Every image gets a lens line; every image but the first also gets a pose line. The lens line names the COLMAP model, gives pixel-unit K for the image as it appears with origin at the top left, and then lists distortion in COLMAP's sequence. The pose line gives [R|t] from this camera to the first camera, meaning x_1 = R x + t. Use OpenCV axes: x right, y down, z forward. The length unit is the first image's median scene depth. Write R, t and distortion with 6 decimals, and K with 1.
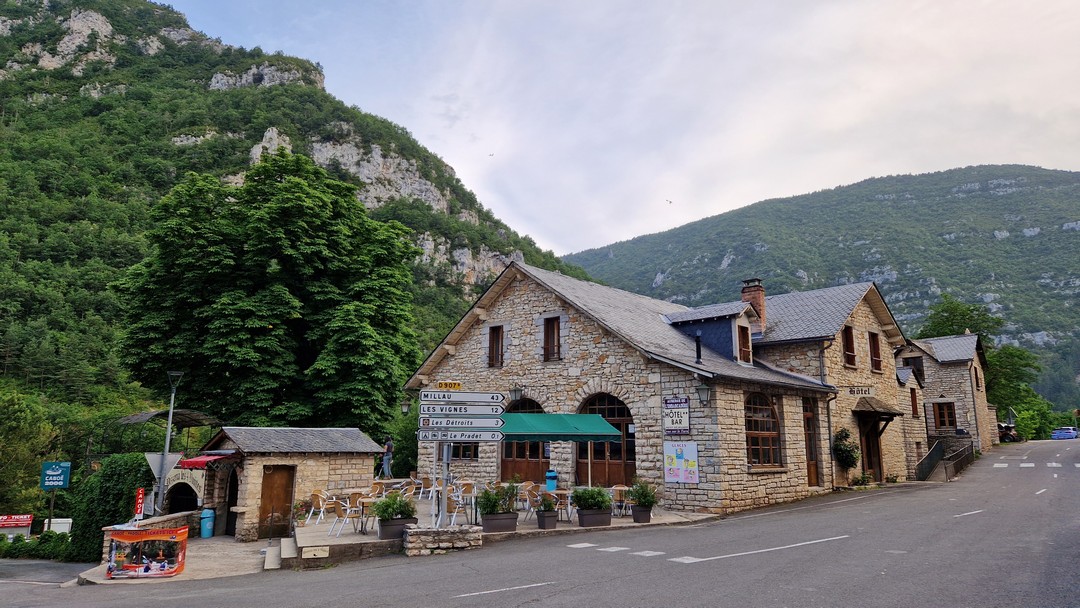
lens RADIAL K [[717.0, 0, 544.6], [0, 717.0, 298.5], [0, 0, 1]] dist [0.088537, -0.083961]
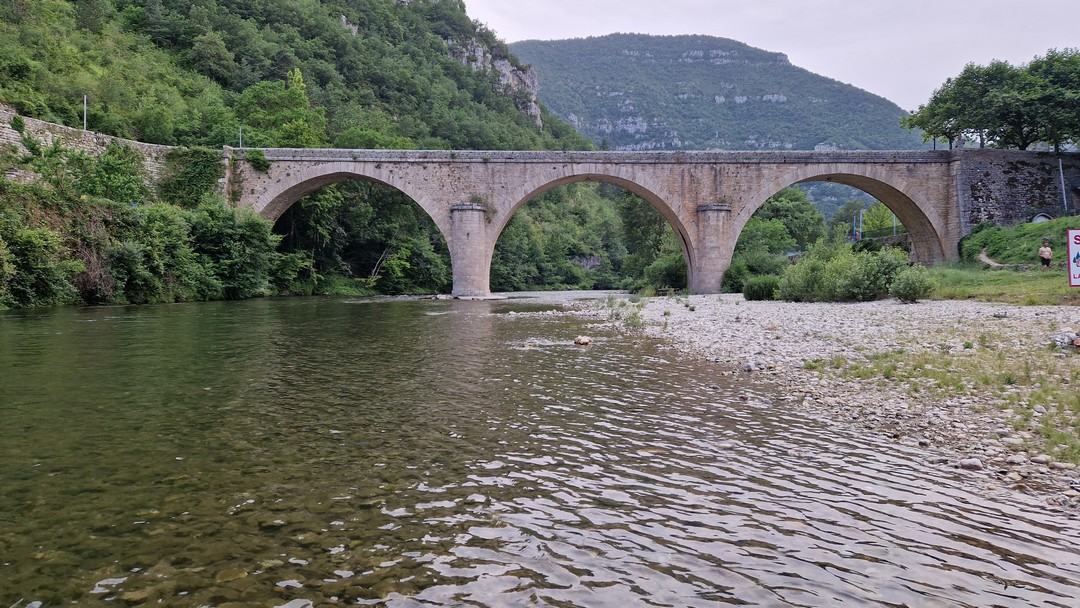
lens RADIAL K [[717.0, 0, 544.6], [0, 717.0, 298.5], [0, 0, 1]] dist [0.088537, -0.083961]
pose [[0.907587, -0.007681, 0.419793, -0.149424], [-0.086239, 0.975105, 0.204289, 0.014303], [-0.410911, -0.221612, 0.884330, -0.005994]]
